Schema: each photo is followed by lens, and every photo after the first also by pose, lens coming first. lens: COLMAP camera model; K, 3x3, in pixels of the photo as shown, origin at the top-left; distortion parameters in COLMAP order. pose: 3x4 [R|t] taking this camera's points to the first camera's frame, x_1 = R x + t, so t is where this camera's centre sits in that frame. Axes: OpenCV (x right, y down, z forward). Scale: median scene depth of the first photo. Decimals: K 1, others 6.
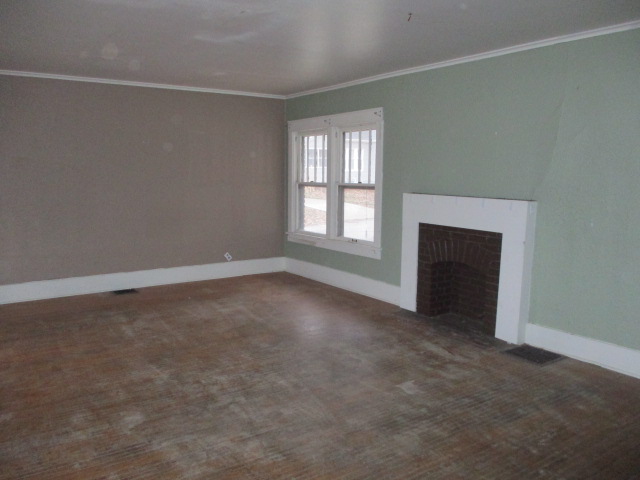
lens RADIAL K [[533.4, 0, 317.8], [0, 533.4, 239.2], [0, 0, 1]] dist [0.001943, 0.005796]
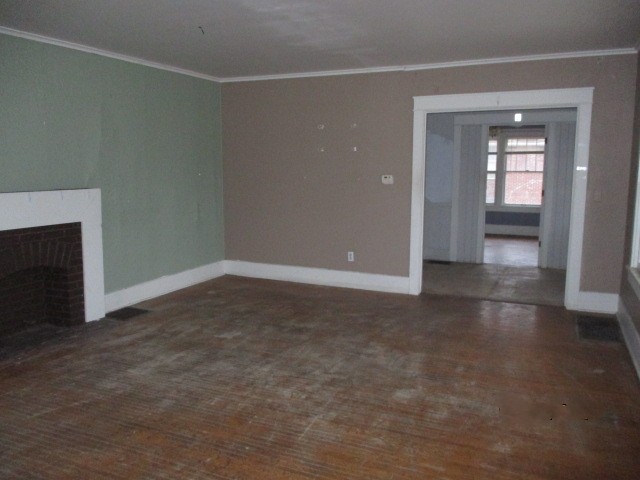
lens RADIAL K [[532.4, 0, 320.0], [0, 532.4, 240.3], [0, 0, 1]] dist [-0.004749, 0.010590]
pose [[-0.521395, -0.119121, 0.844960, -0.956813], [0.109534, 0.972673, 0.204716, -0.168711], [-0.846256, 0.199290, -0.494099, 1.372870]]
